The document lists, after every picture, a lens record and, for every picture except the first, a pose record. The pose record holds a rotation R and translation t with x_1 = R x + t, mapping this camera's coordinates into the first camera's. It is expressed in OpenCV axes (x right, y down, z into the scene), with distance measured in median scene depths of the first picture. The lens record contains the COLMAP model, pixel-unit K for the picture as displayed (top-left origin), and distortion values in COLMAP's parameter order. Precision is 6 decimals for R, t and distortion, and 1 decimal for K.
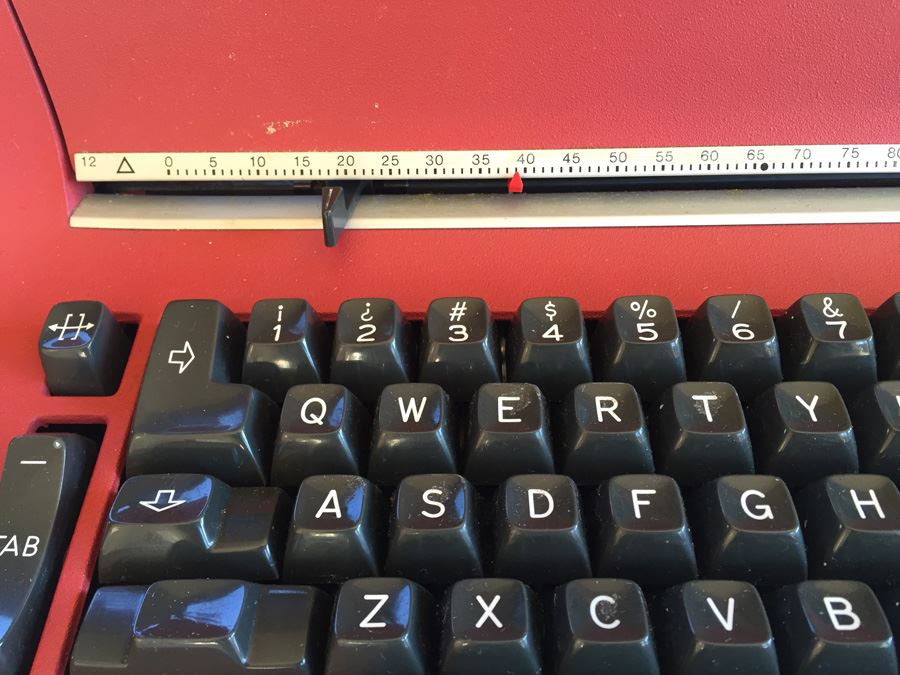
lens RADIAL K [[776.7, 0, 446.3], [0, 776.7, 334.3], [0, 0, 1]] dist [0.087308, -0.146843]
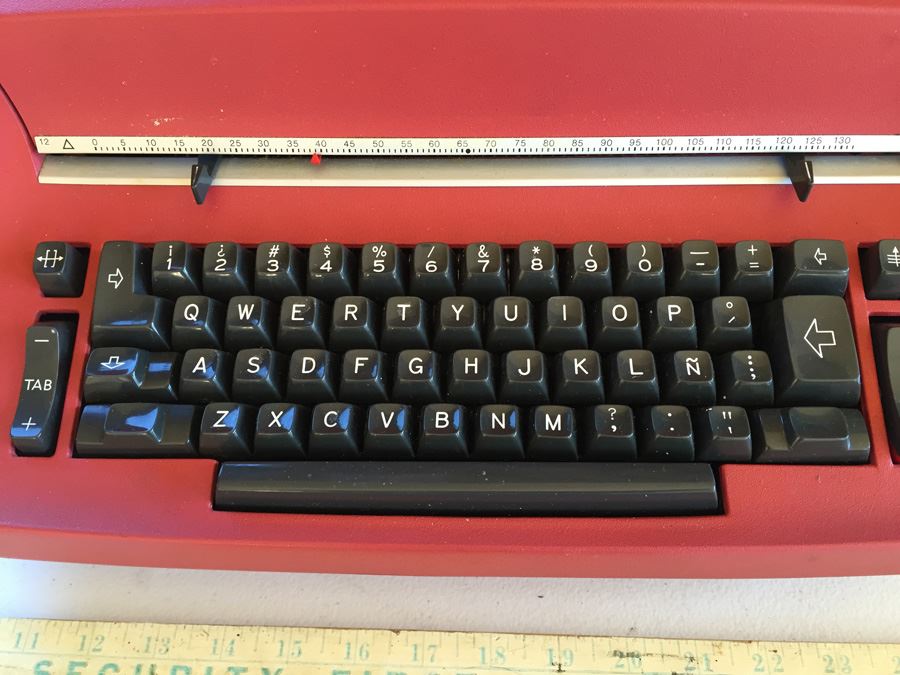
lens RADIAL K [[764.1, 0, 442.4], [0, 764.1, 323.1], [0, 0, 1]] dist [0.091200, -0.135383]
pose [[0.999994, -0.001827, -0.002989, 0.401121], [0.002683, 0.948063, 0.318071, -0.426638], [0.002253, -0.318077, 0.948062, -0.677200]]
